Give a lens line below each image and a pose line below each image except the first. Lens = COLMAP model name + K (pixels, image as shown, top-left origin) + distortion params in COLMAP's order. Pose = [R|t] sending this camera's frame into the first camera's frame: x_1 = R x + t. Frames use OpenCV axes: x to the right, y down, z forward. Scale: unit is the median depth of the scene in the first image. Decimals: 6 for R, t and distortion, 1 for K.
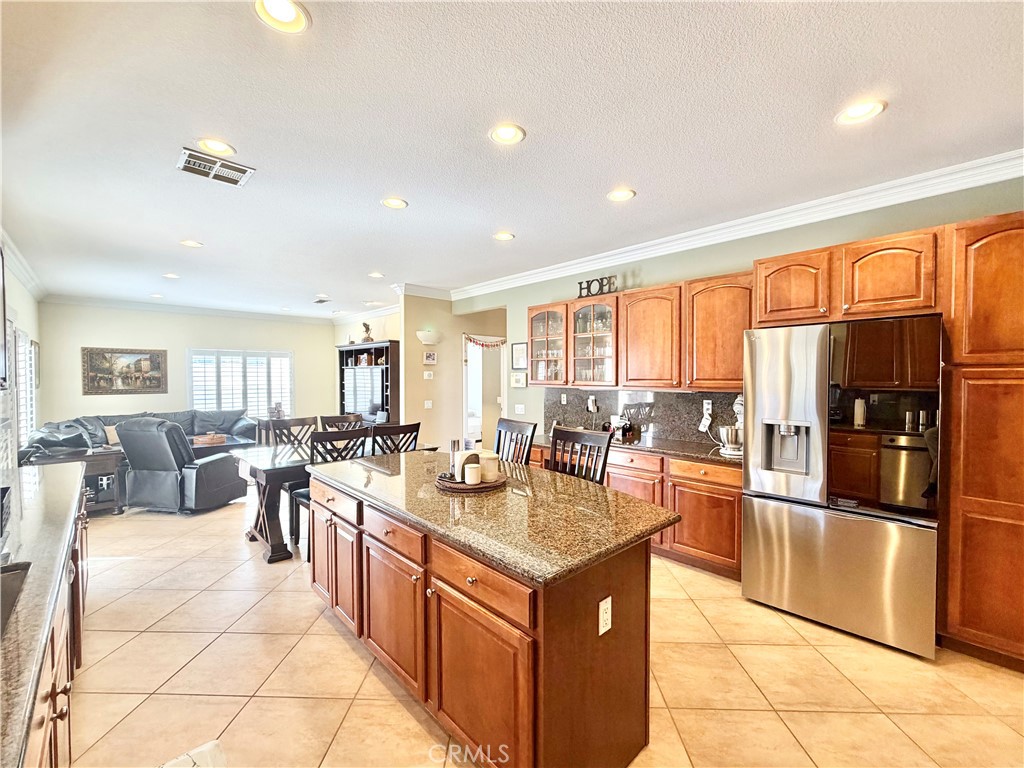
lens RADIAL K [[410.4, 0, 512.0], [0, 410.4, 384.0], [0, 0, 1]] dist [-0.001229, -0.000103]
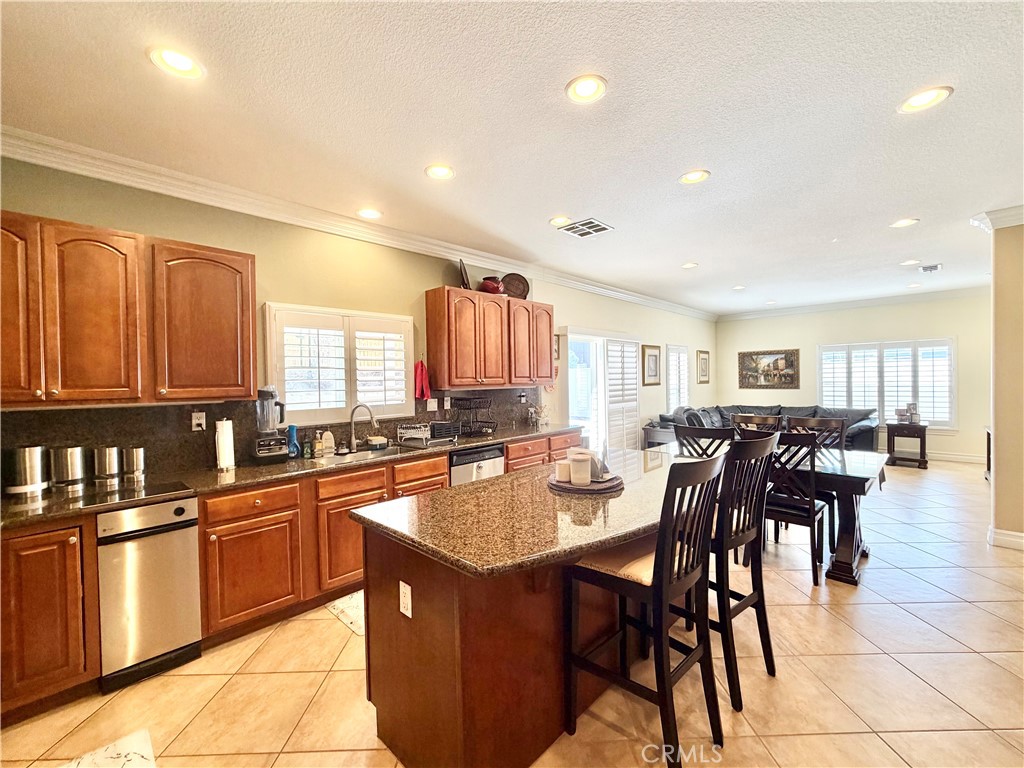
lens RADIAL K [[410.4, 0, 512.0], [0, 410.4, 384.0], [0, 0, 1]] dist [-0.001229, -0.000103]
pose [[0.078871, 0.010430, -0.996830, 0.176456], [-0.002496, 0.999944, 0.010265, 0.000415], [0.996882, 0.001678, 0.078893, 0.162995]]
